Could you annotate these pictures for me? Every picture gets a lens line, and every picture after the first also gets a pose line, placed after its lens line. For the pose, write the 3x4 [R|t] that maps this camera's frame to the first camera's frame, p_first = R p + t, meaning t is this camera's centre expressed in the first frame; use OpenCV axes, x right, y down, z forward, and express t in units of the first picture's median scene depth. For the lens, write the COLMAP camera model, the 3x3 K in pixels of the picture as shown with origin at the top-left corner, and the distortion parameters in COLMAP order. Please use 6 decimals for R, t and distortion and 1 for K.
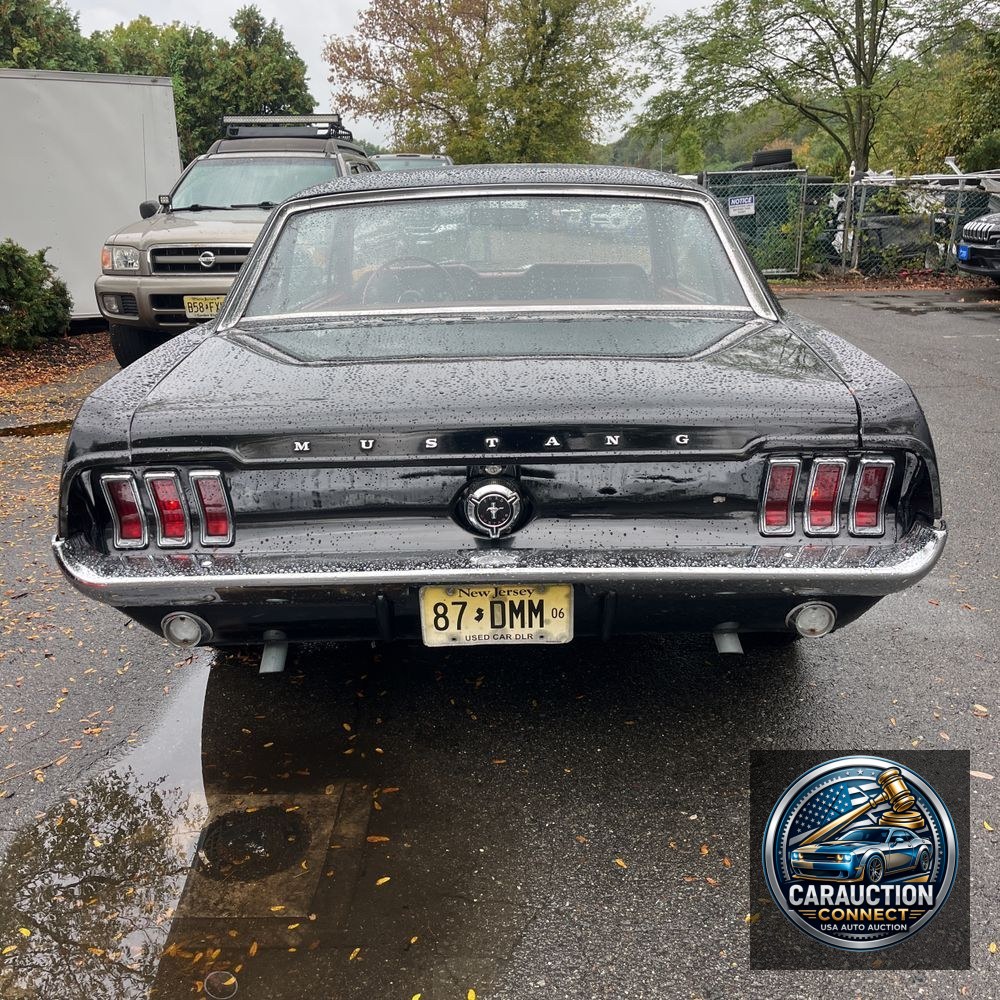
lens RADIAL K [[1031.7, 0, 498.9], [0, 1031.7, 509.6], [0, 0, 1]] dist [0.092684, -0.135481]
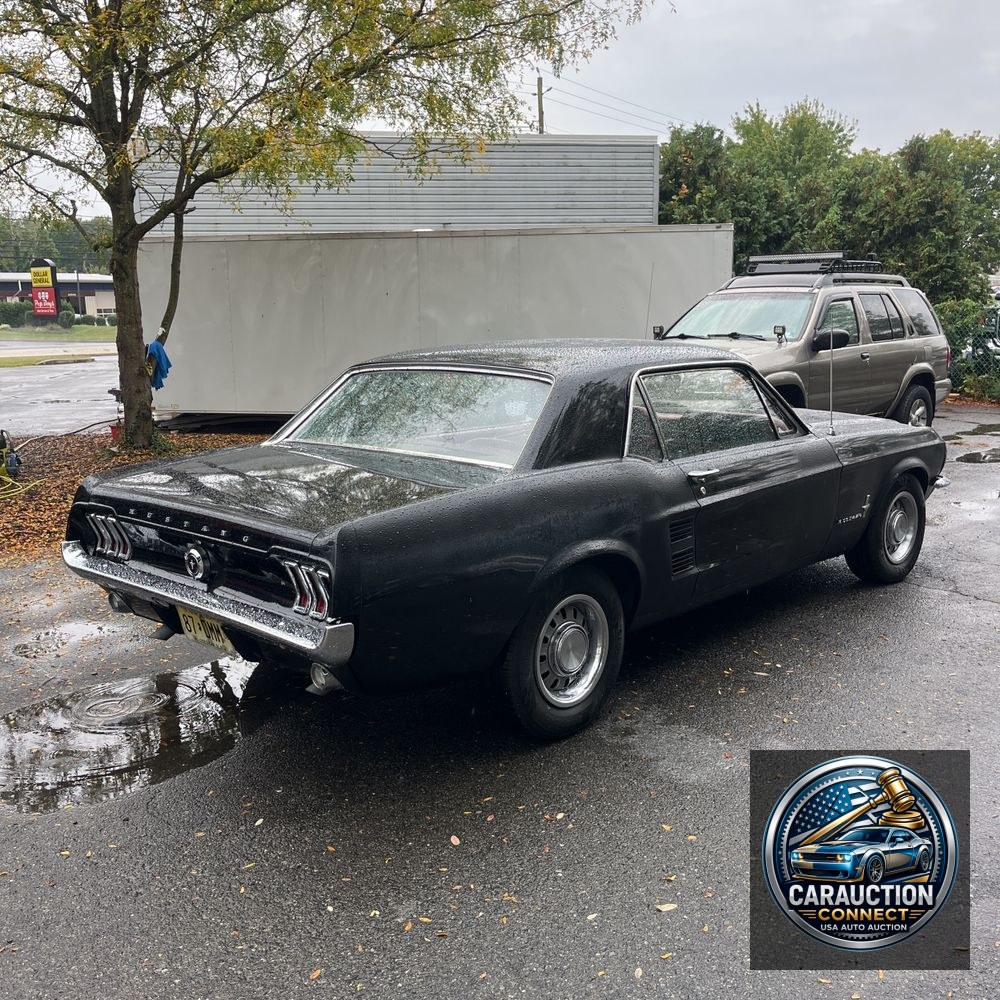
lens RADIAL K [[1037.6, 0, 495.5], [0, 1037.6, 497.7], [0, 0, 1]] dist [0.049666, -0.046856]
pose [[0.730858, 0.126577, -0.670690, 0.219483], [-0.191545, 0.981201, -0.023550, -0.023748], [0.655101, 0.145679, 0.741364, 0.004908]]
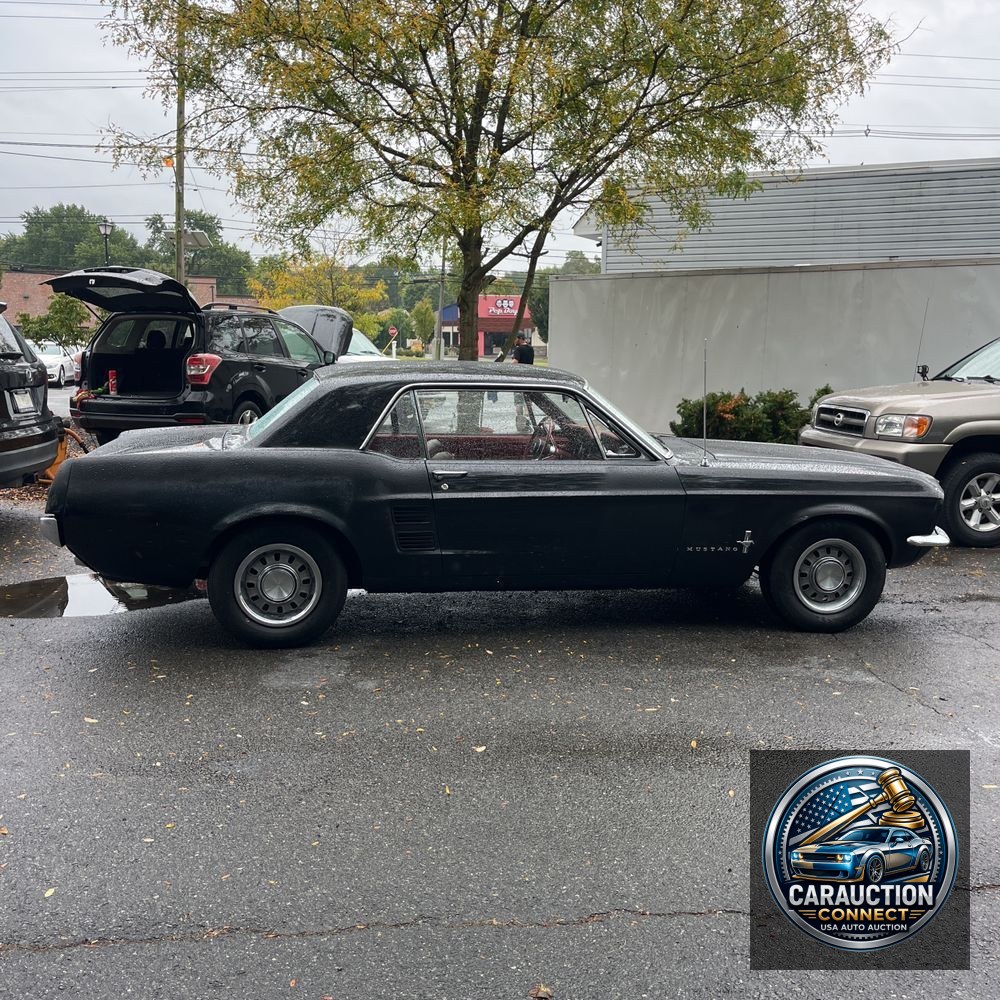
lens RADIAL K [[1037.6, 0, 495.5], [0, 1037.6, 497.7], [0, 0, 1]] dist [0.049666, -0.046856]
pose [[0.198004, 0.164465, -0.966305, 0.410572], [-0.300193, 0.948628, 0.099945, -0.081048], [0.933102, 0.270288, 0.237203, 0.196304]]
